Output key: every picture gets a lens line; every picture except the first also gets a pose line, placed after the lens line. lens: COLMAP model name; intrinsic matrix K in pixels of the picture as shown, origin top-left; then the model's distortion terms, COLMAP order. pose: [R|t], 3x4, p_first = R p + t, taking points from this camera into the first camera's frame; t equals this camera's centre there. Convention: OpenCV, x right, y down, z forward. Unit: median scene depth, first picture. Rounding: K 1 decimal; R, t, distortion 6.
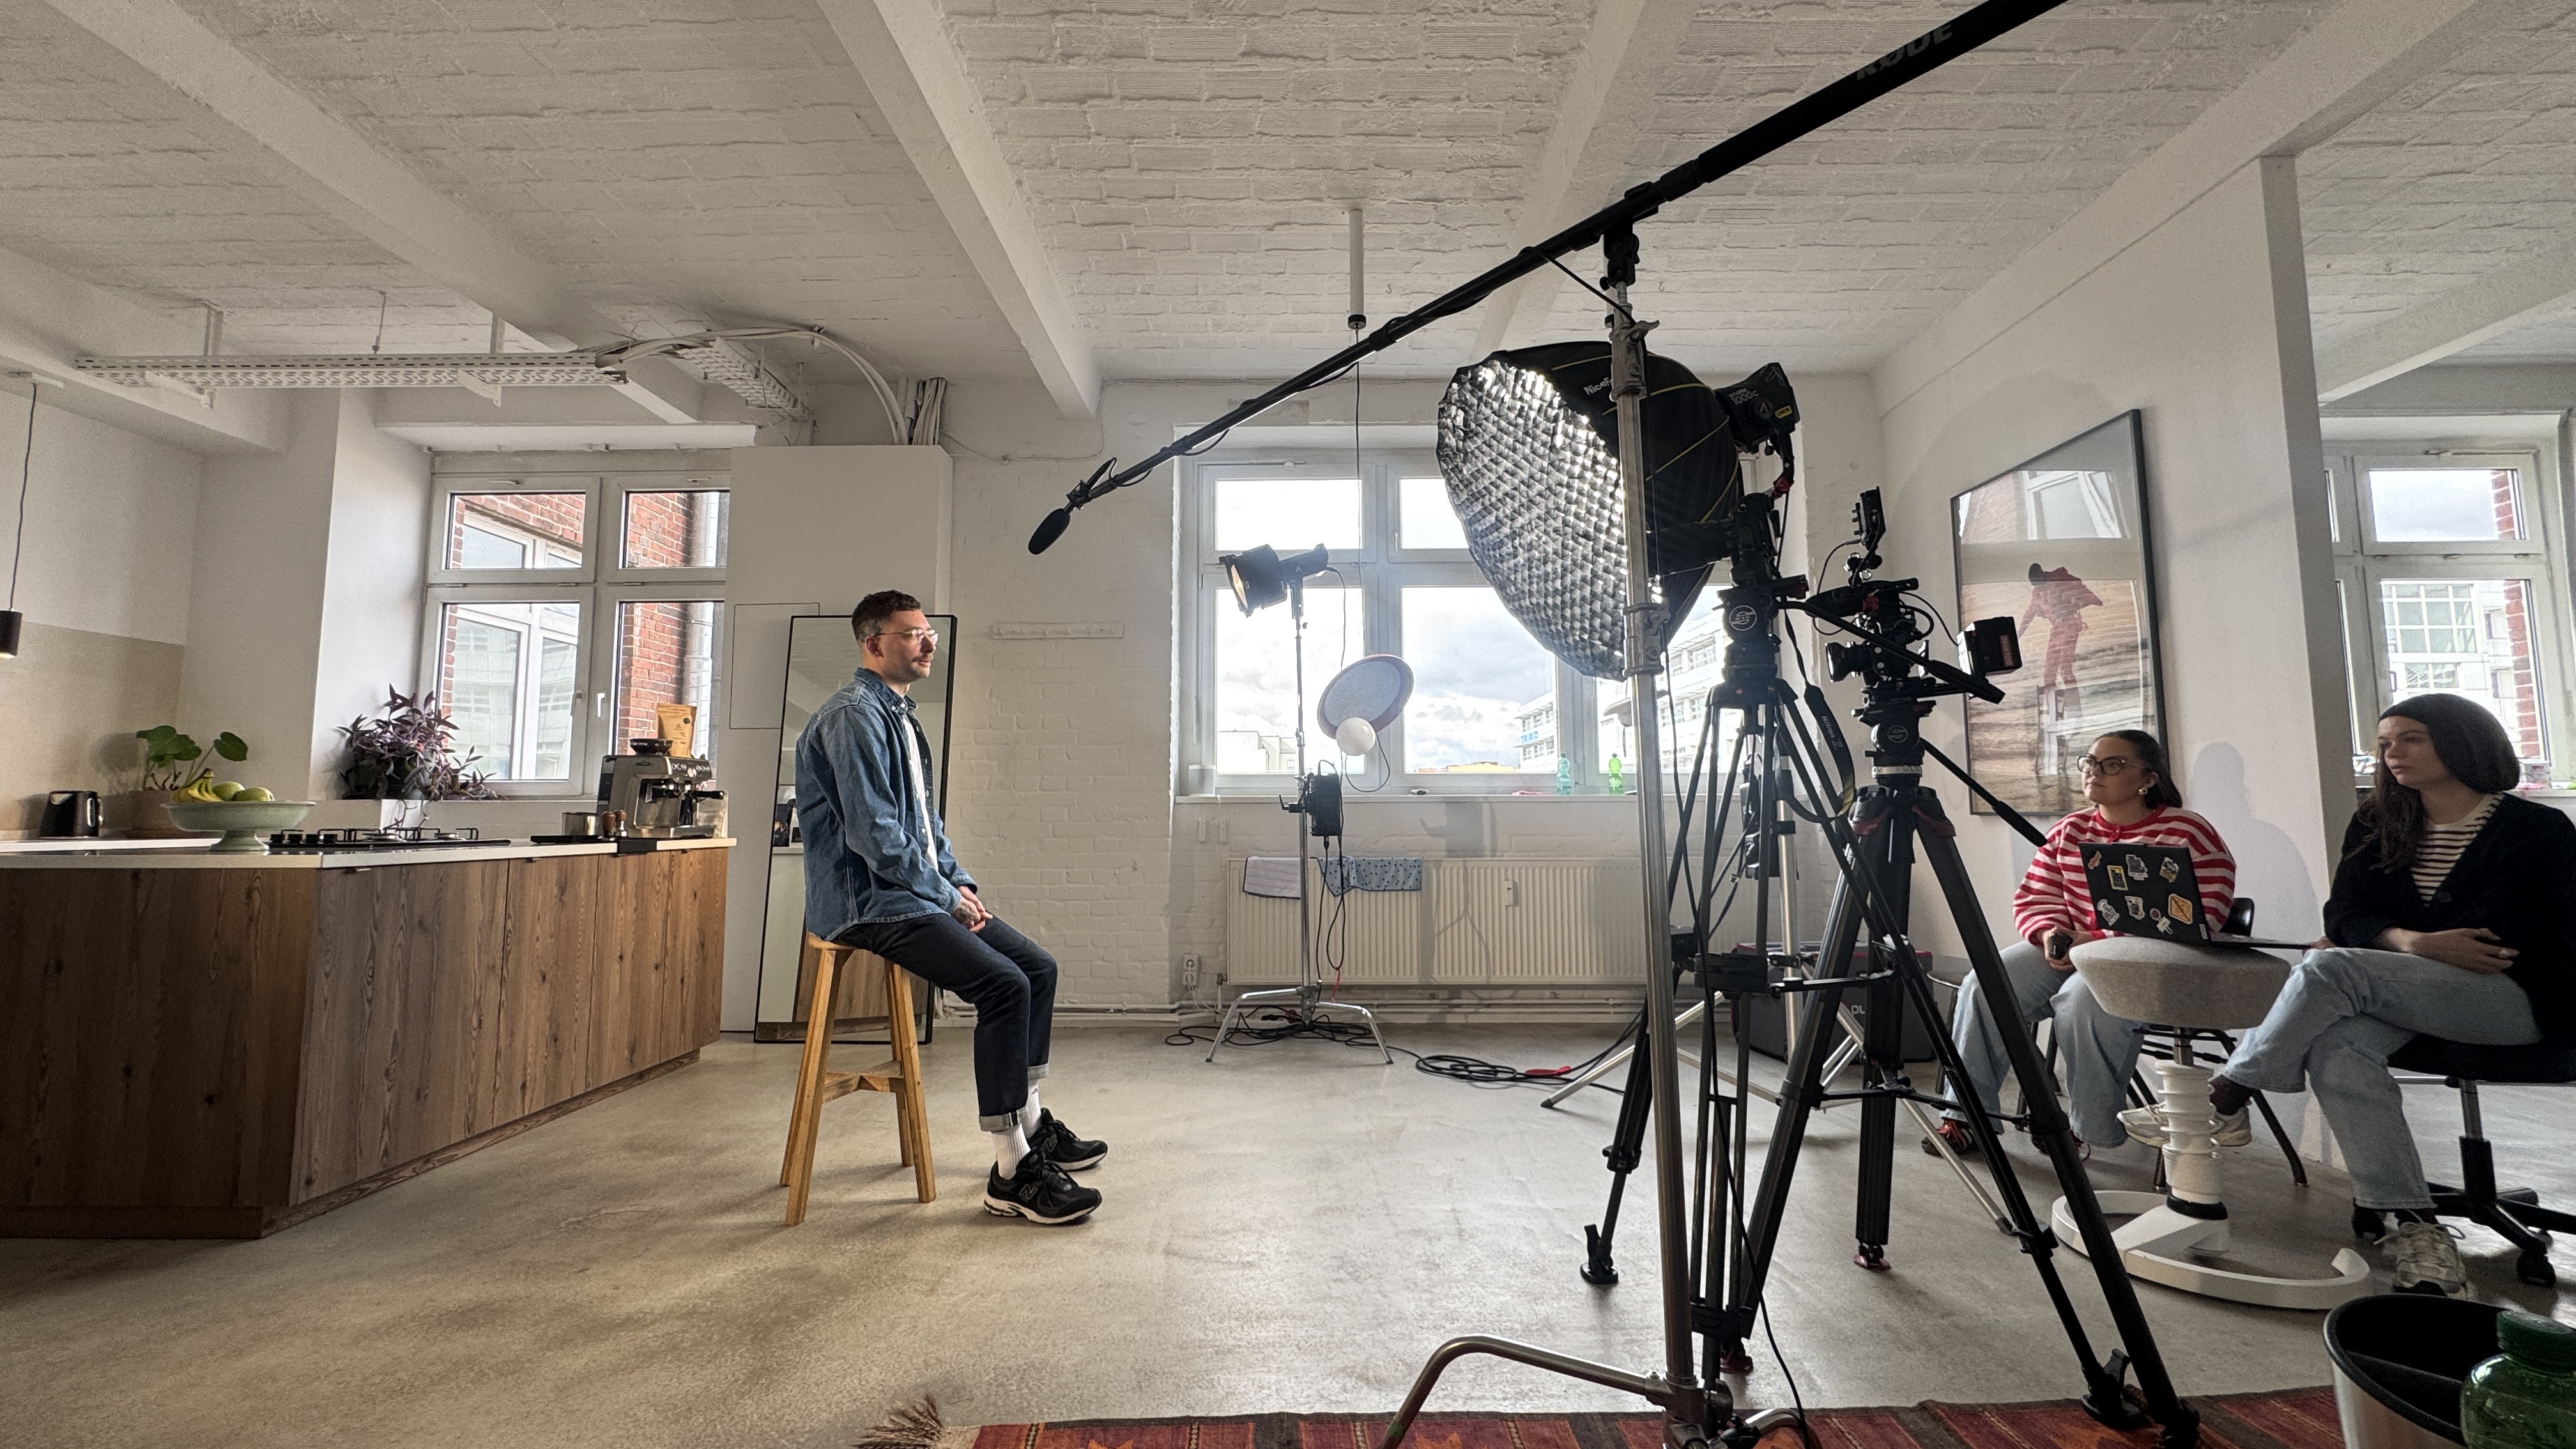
lens RADIAL K [[1033.2, 0, 1288.0], [0, 1033.2, 724.5], [0, 0, 1]] dist [0.000222, 0.000135]
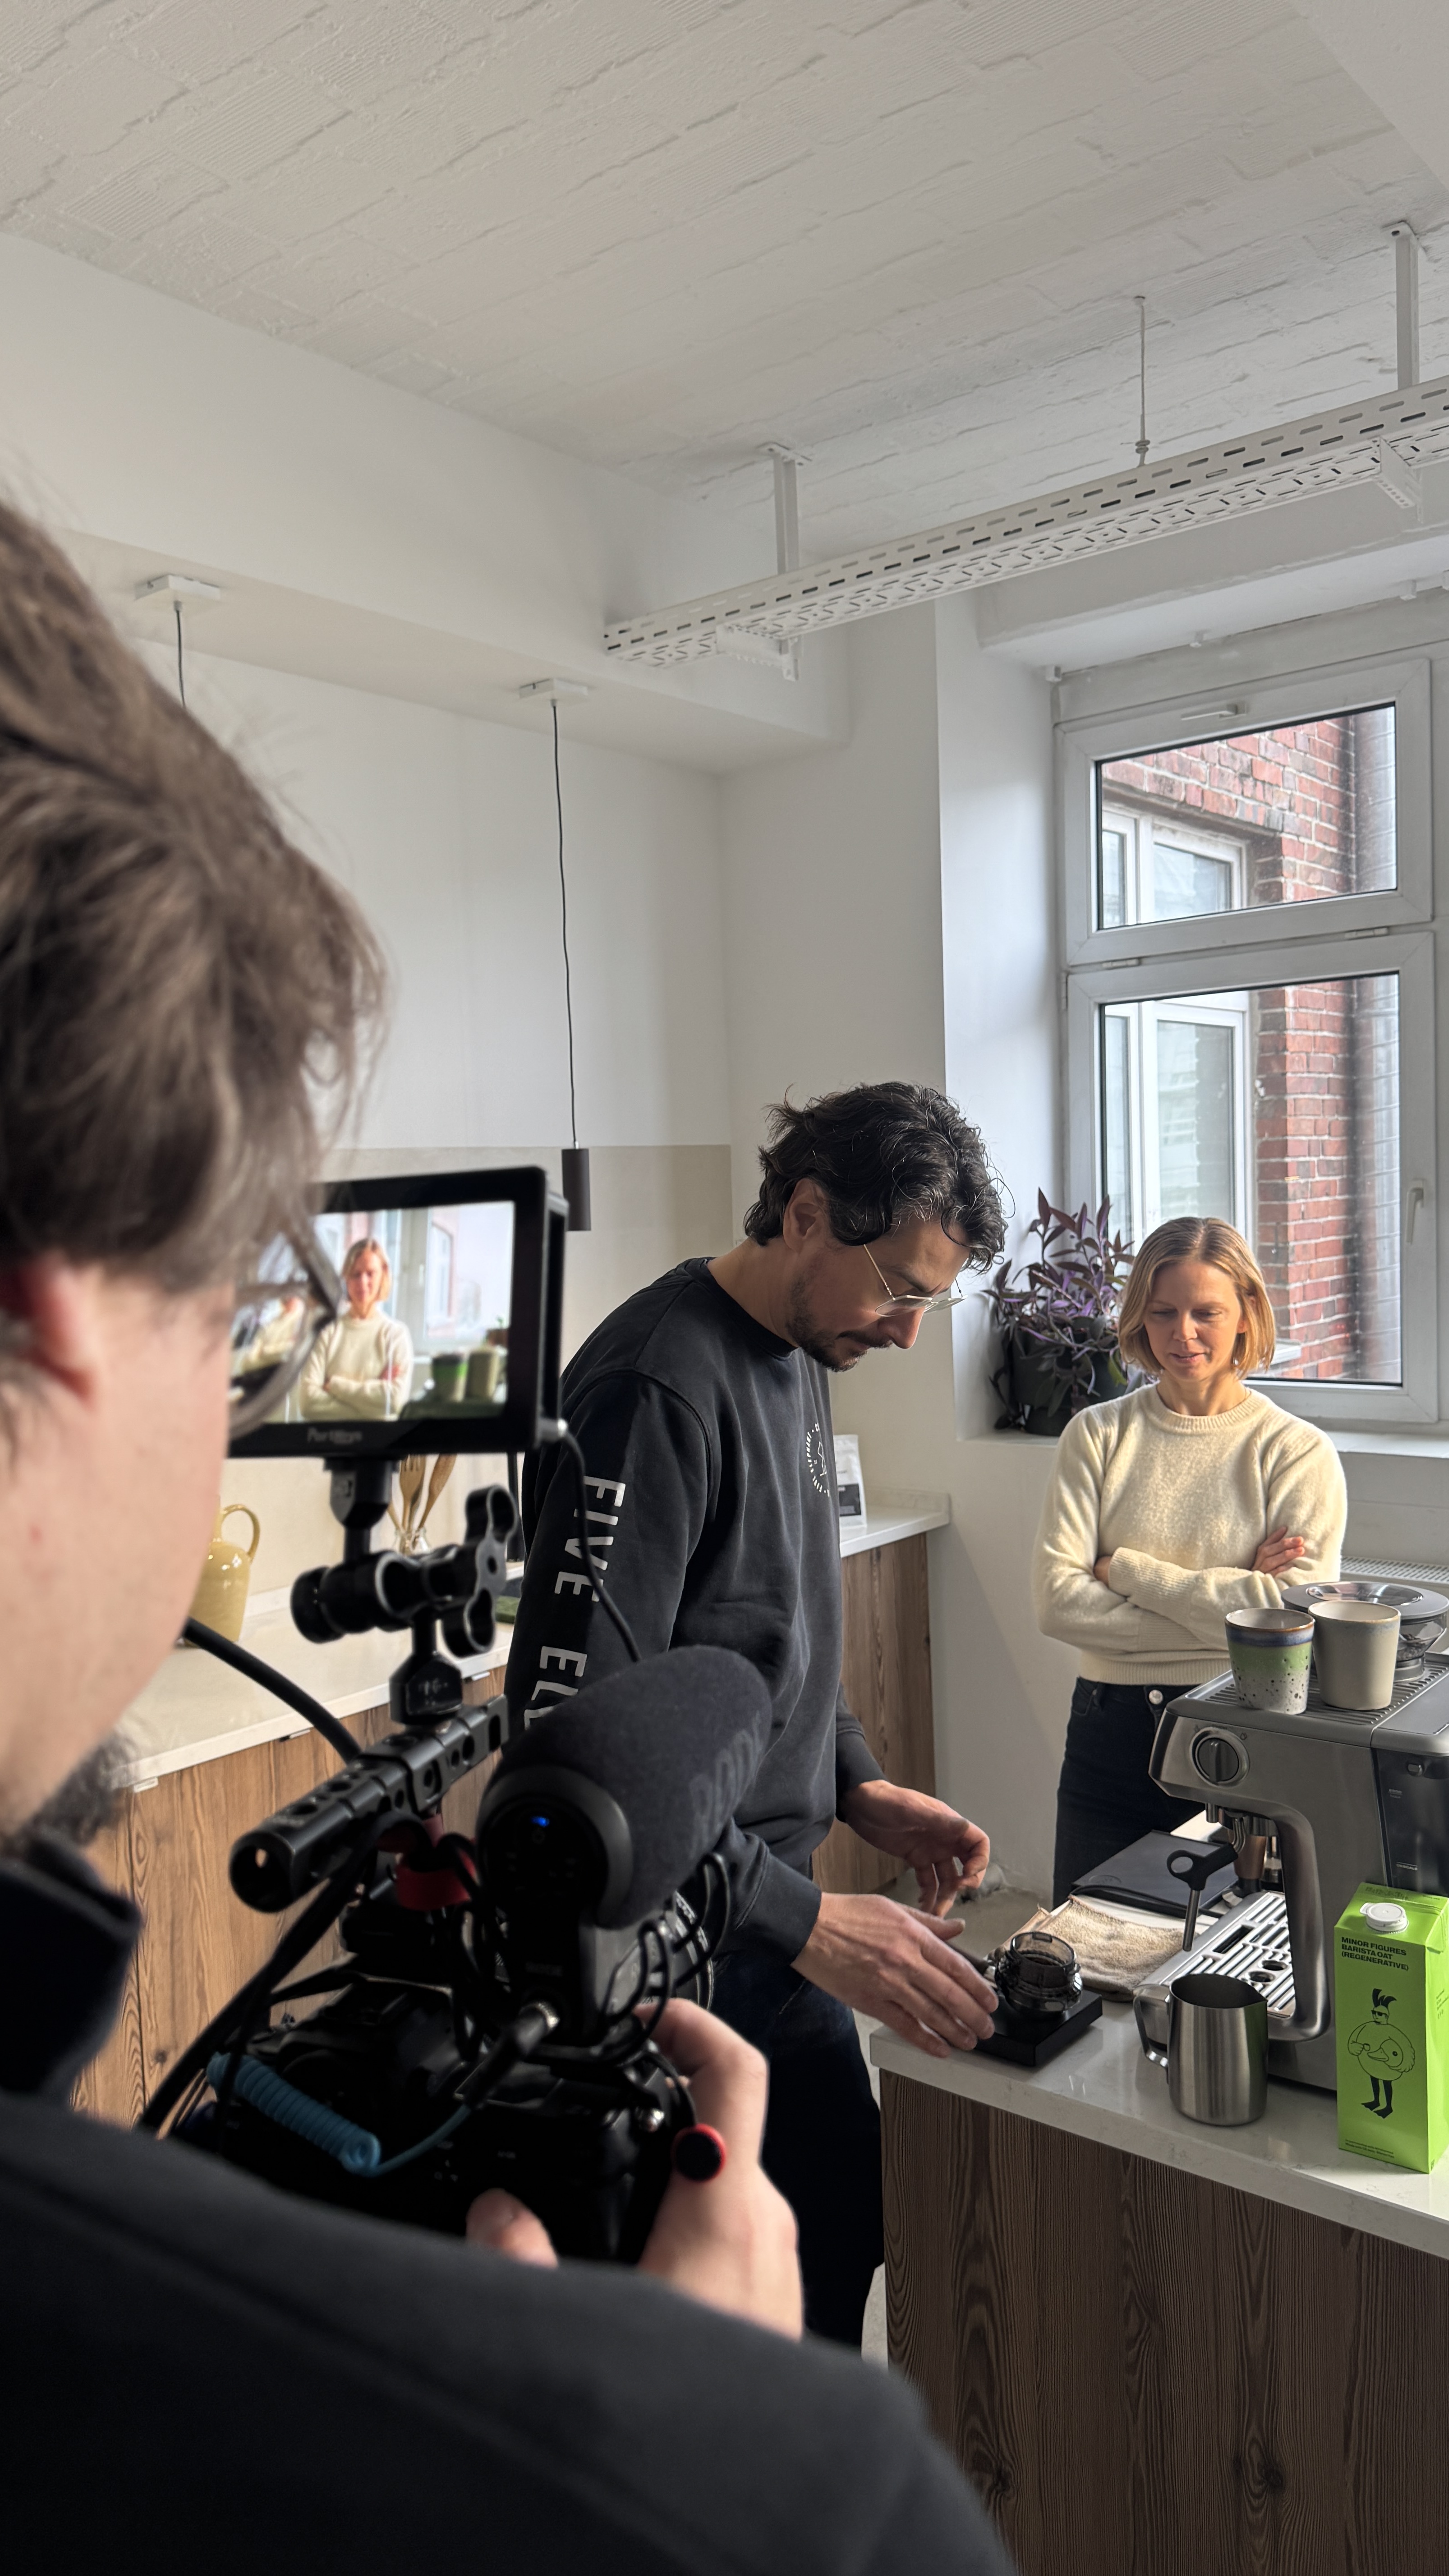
lens RADIAL K [[1827.8, 0, 725.2], [0, 1827.8, 1316.4], [0, 0, 1]] dist [0.070959, -0.057706]
pose [[0.791998, 0.018599, -0.610241, -0.516823], [0.089127, 0.985305, 0.145704, -0.136507], [0.603983, -0.169786, 0.778702, 0.253126]]
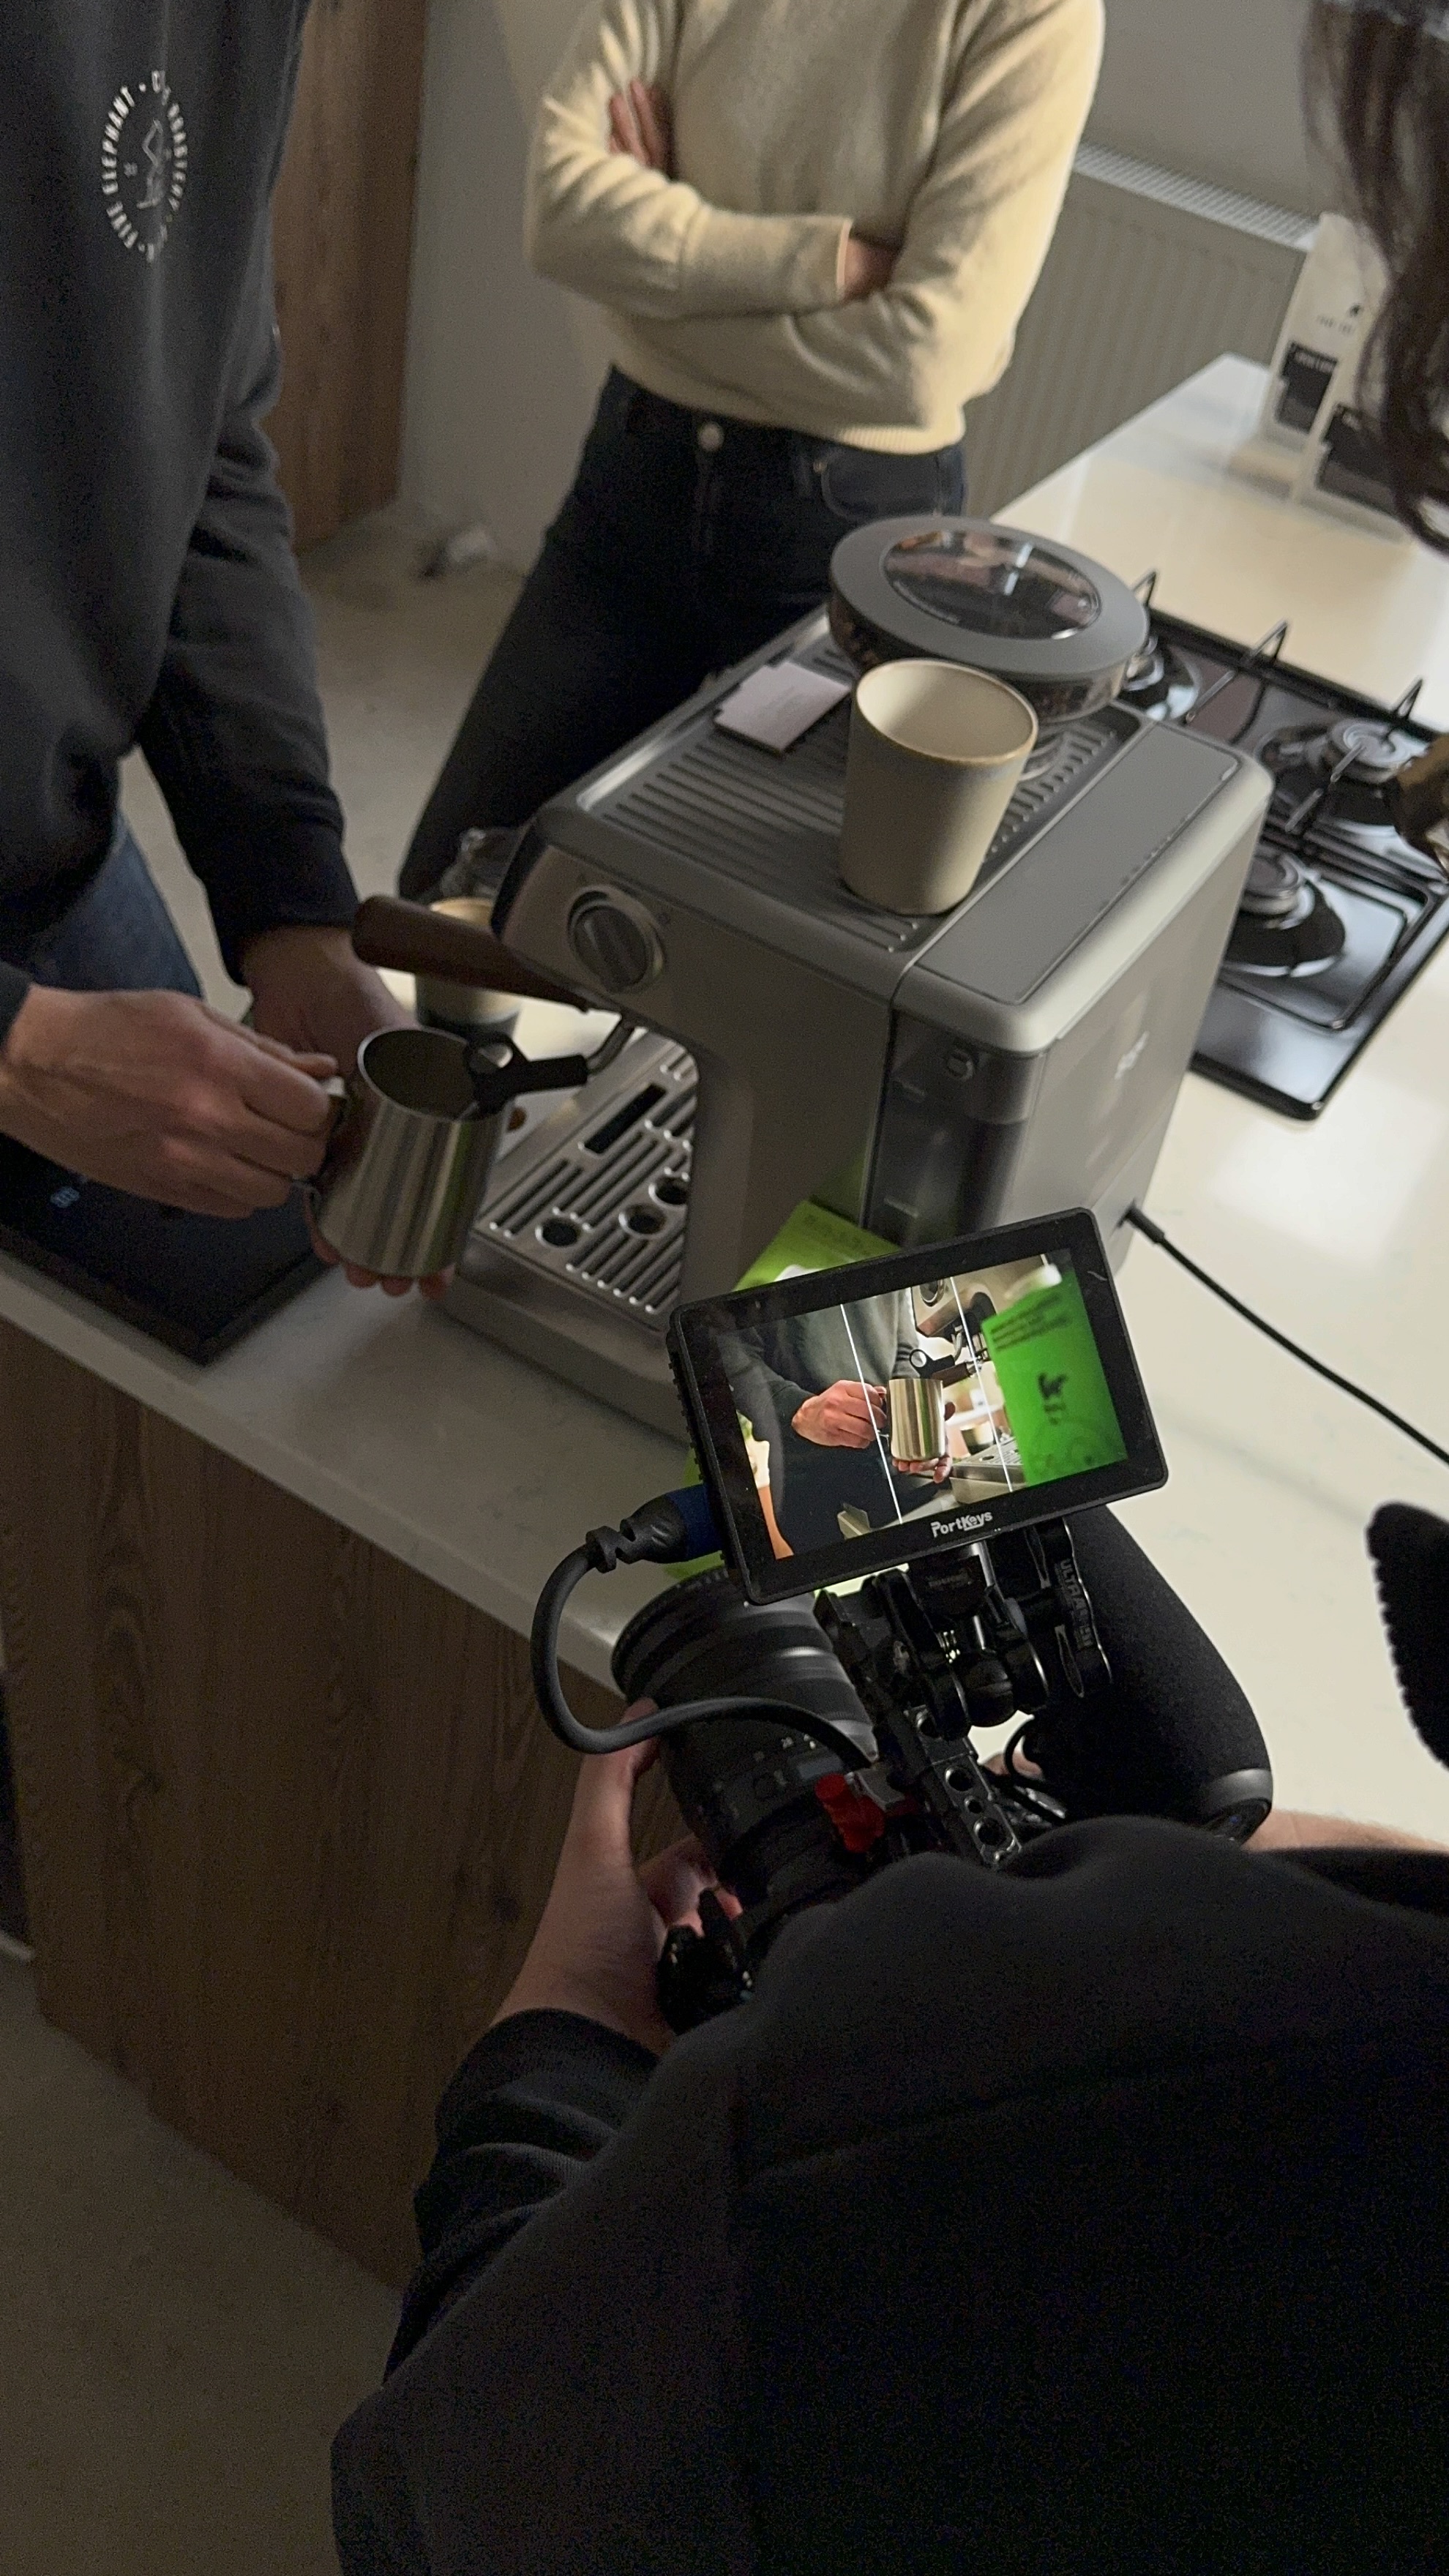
lens RADIAL K [[2276.1, 0, 724.5], [0, 2276.1, 1288.0], [0, 0, 1]] dist [-0.009681, -0.008139]
pose [[0.856545, 0.439723, -0.270136, -0.574299], [-0.107495, 0.663985, 0.739979, -0.132020], [0.504752, -0.604787, 0.616001, 0.424675]]
